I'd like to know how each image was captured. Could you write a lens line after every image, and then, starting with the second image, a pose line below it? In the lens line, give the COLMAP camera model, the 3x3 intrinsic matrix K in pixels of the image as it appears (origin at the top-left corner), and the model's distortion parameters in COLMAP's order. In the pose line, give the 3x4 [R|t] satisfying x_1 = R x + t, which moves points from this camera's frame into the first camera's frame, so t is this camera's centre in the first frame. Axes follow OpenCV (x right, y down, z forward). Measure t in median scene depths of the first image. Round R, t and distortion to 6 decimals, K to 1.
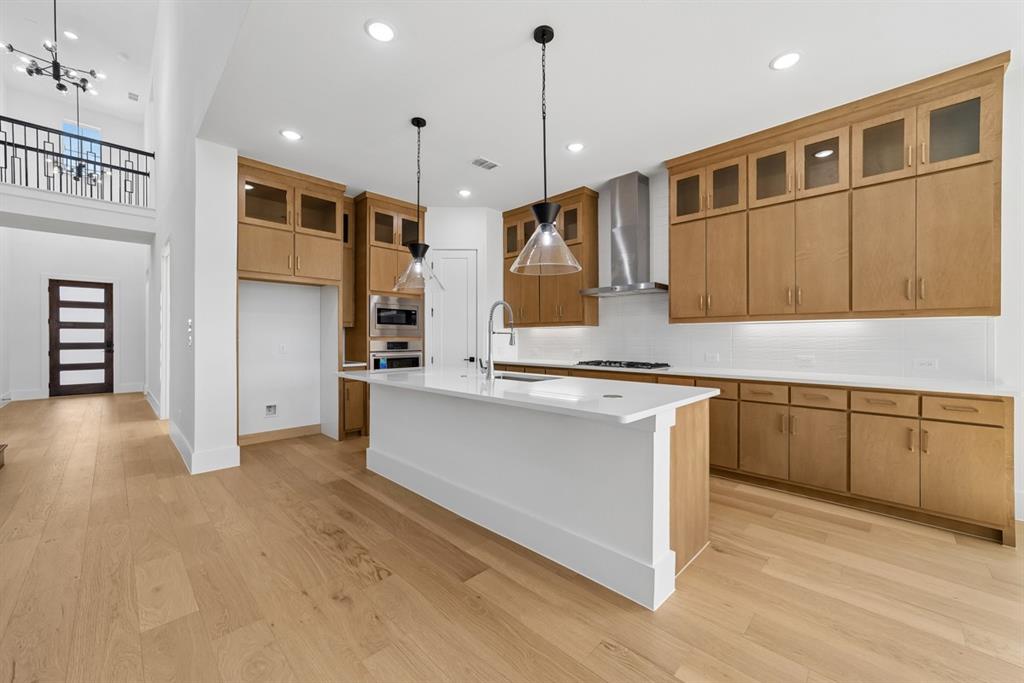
lens RADIAL K [[396.8, 0, 514.3], [0, 396.8, 337.7], [0, 0, 1]] dist [-0.009761, 0.005436]
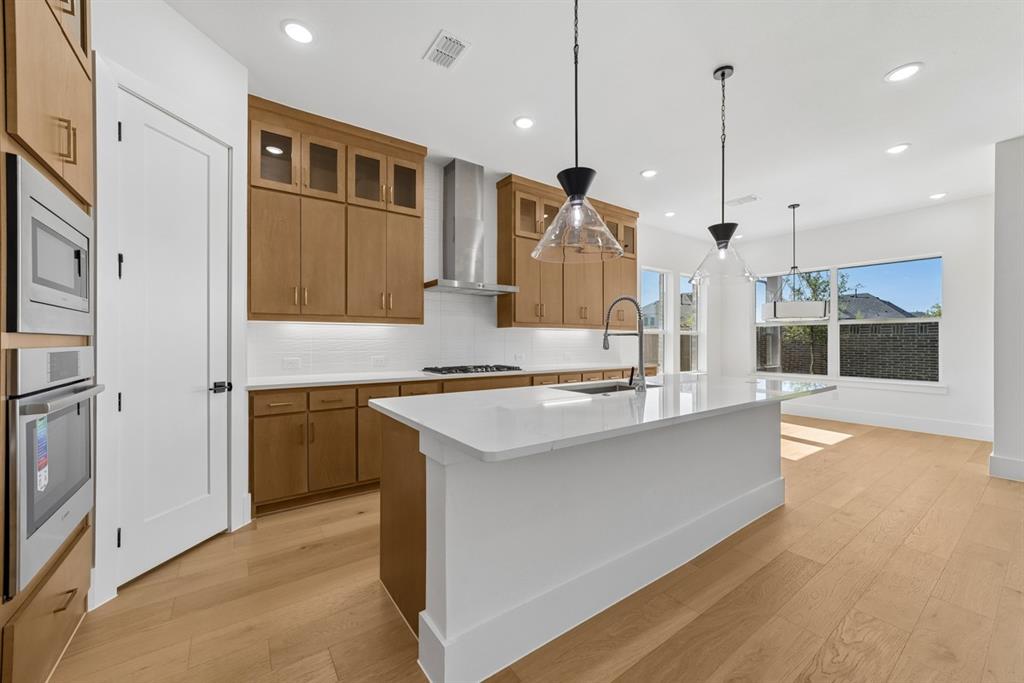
lens RADIAL K [[396.8, 0, 515.1], [0, 396.8, 336.5], [0, 0, 1]] dist [-0.009761, 0.005436]
pose [[0.176308, 0.008110, 0.984302, -0.595632], [-0.006573, 0.999953, -0.007062, -0.001233], [-0.984313, -0.005225, 0.176353, 0.722850]]
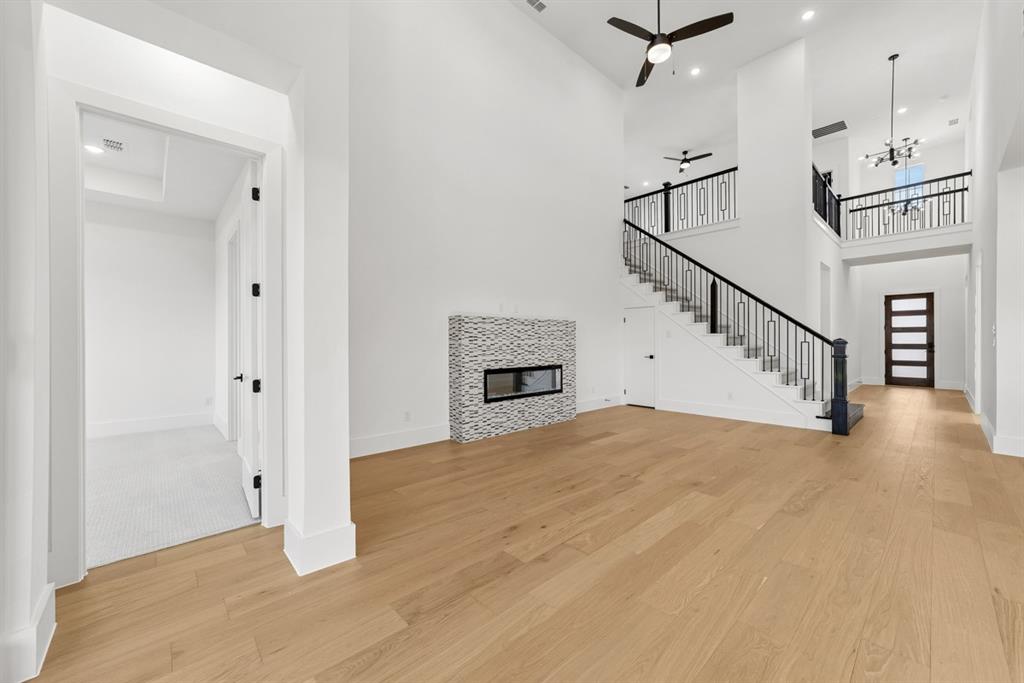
lens RADIAL K [[396.8, 0, 514.6], [0, 396.8, 342.6], [0, 0, 1]] dist [-0.009761, 0.005436]
pose [[-0.044946, 0.004671, -0.998978, 0.364181], [0.003961, 0.999982, 0.004497, -0.002208], [0.998982, -0.003755, -0.044964, -0.324294]]
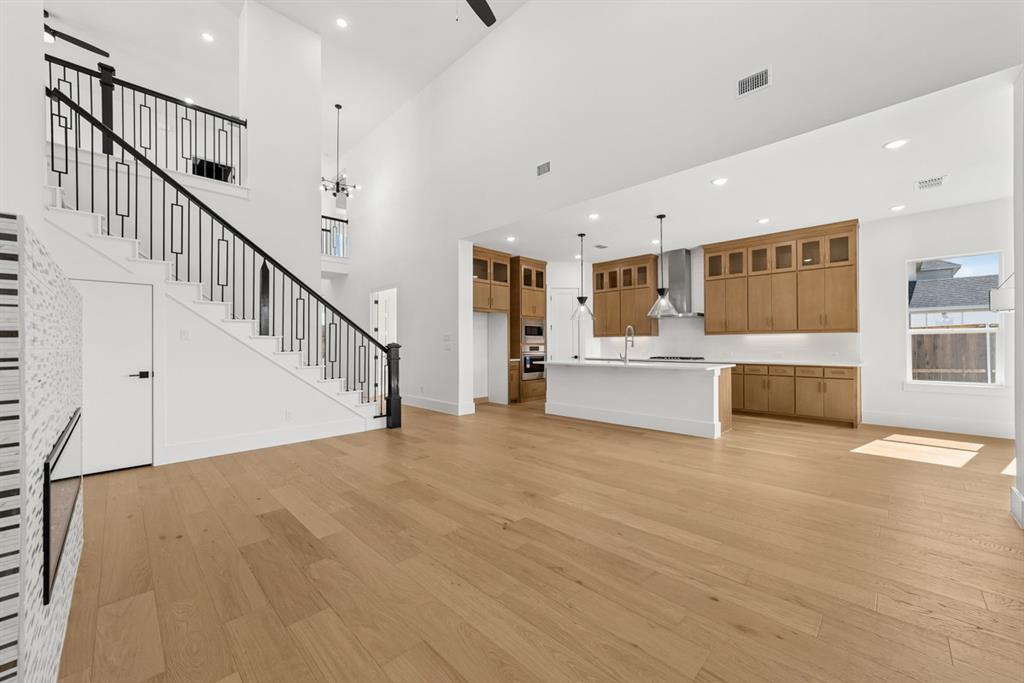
lens RADIAL K [[396.8, 0, 516.2], [0, 396.8, 341.1], [0, 0, 1]] dist [-0.009761, 0.005436]
pose [[0.999988, -0.004707, -0.001589, -0.421262], [0.004698, 0.999974, -0.005452, -0.002121], [0.001614, 0.005444, 0.999984, -0.729646]]
